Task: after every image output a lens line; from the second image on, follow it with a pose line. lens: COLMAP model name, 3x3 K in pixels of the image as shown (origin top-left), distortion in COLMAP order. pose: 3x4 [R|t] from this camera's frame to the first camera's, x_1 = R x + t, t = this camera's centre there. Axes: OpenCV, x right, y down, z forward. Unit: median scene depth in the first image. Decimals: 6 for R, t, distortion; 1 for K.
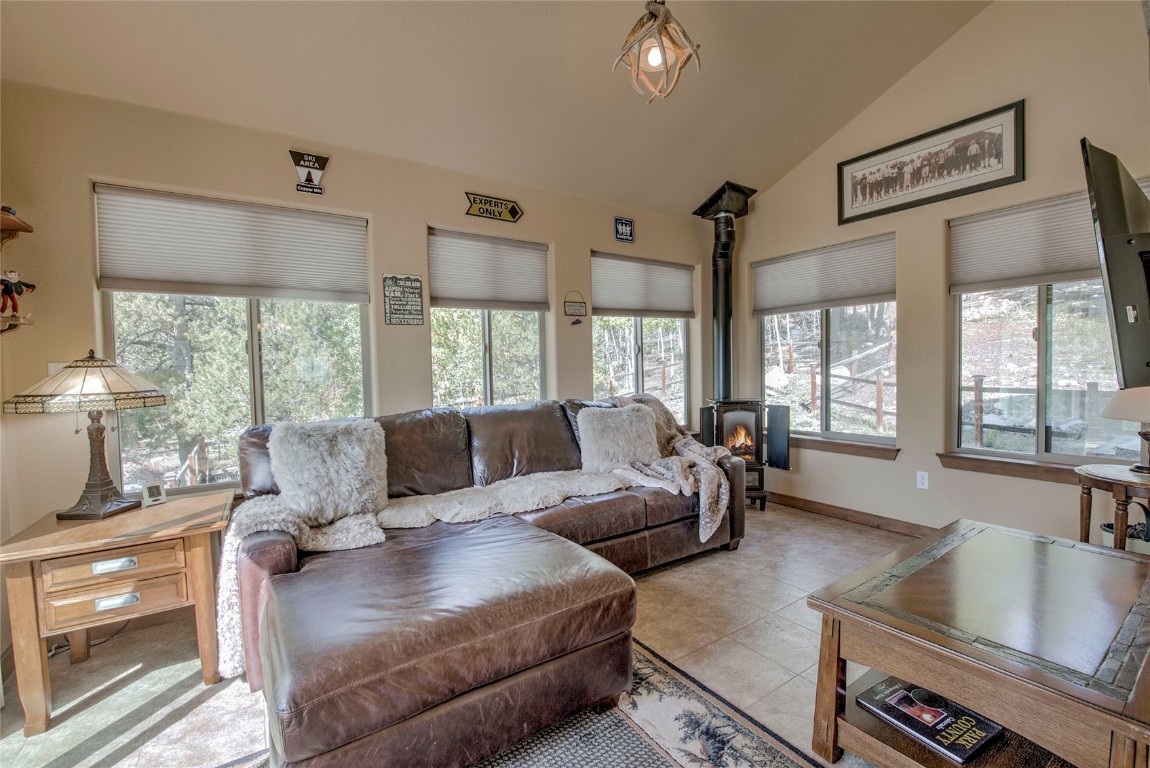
lens RADIAL K [[474.2, 0, 577.9], [0, 474.2, 387.5], [0, 0, 1]] dist [-0.019631, -0.000894]
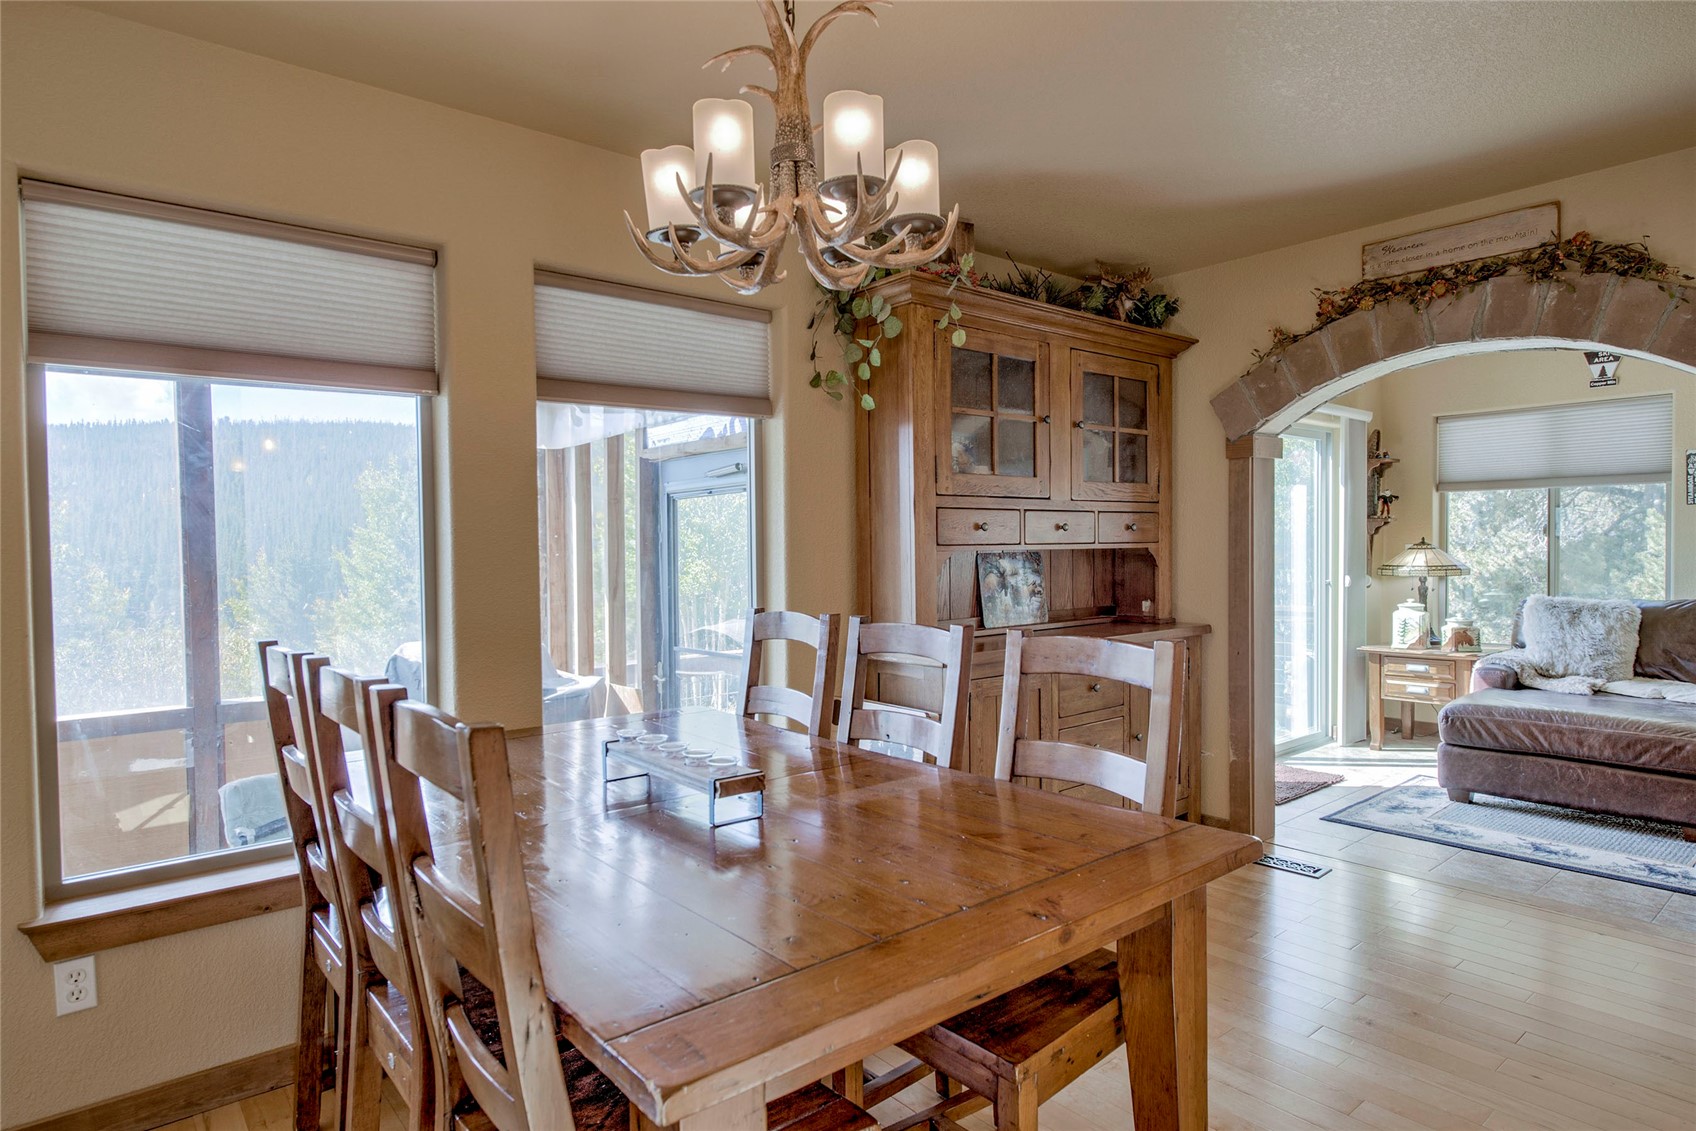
lens RADIAL K [[975.8, 0, 838.7], [0, 975.8, 563.2], [0, 0, 1]] dist [0.022166, -0.000315]
pose [[0.102565, 0.039914, -0.993925, 1.447738], [-0.028745, 0.998896, 0.037148, -0.043974], [0.994311, 0.024760, 0.103599, -0.917171]]
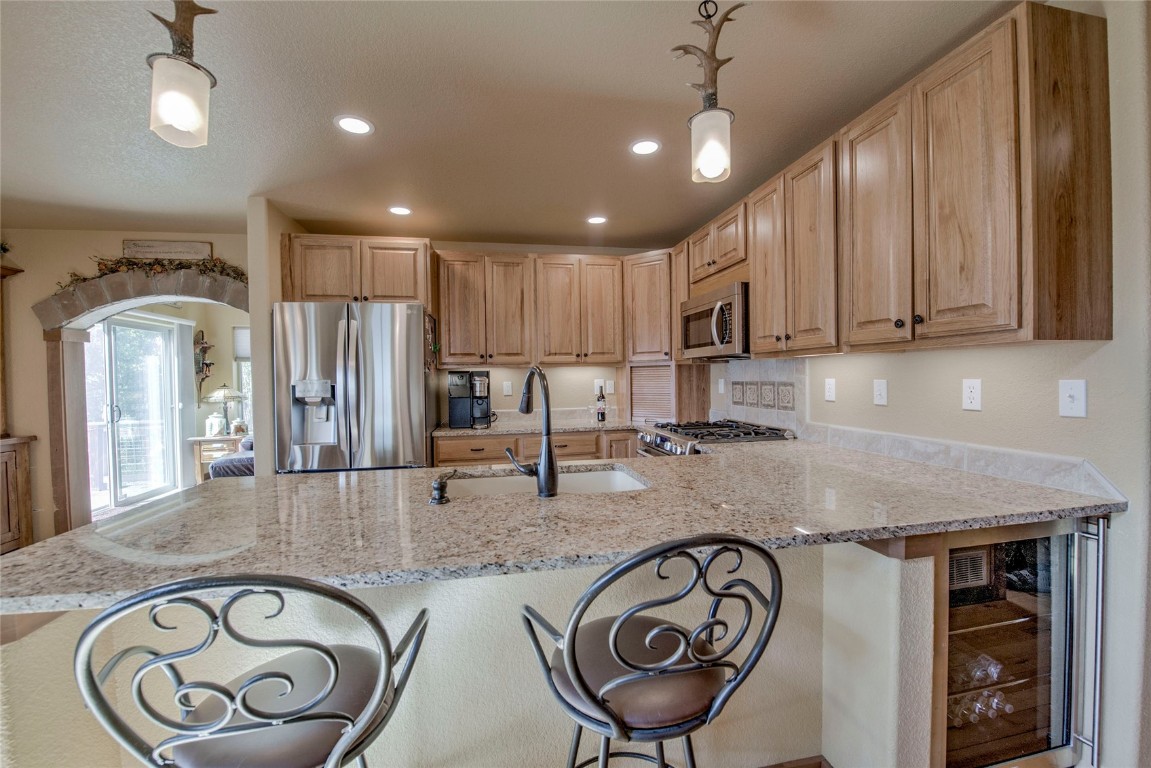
lens RADIAL K [[474.7, 0, 580.1], [0, 474.7, 383.9], [0, 0, 1]] dist [-0.019631, -0.000894]
pose [[0.915032, 0.013095, -0.403169, 1.847907], [-0.019876, 0.999723, -0.012640, -0.061037], [0.402892, 0.019579, 0.915038, -0.728993]]
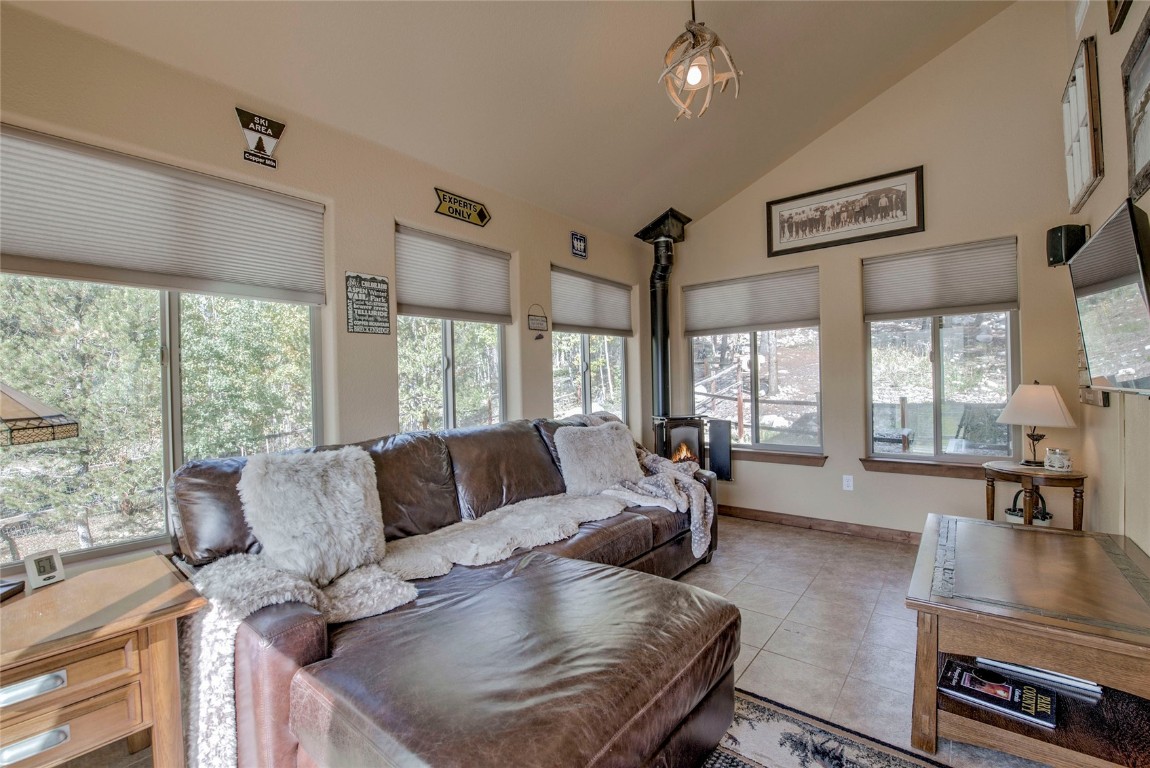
lens RADIAL K [[474.2, 0, 565.5], [0, 474.2, 387.7], [0, 0, 1]] dist [-0.019631, -0.000894]
pose [[0.957915, -0.001836, 0.287047, -0.293017], [0.013713, 0.999130, -0.039373, 0.002193], [-0.286725, 0.041652, 0.957107, 0.105170]]
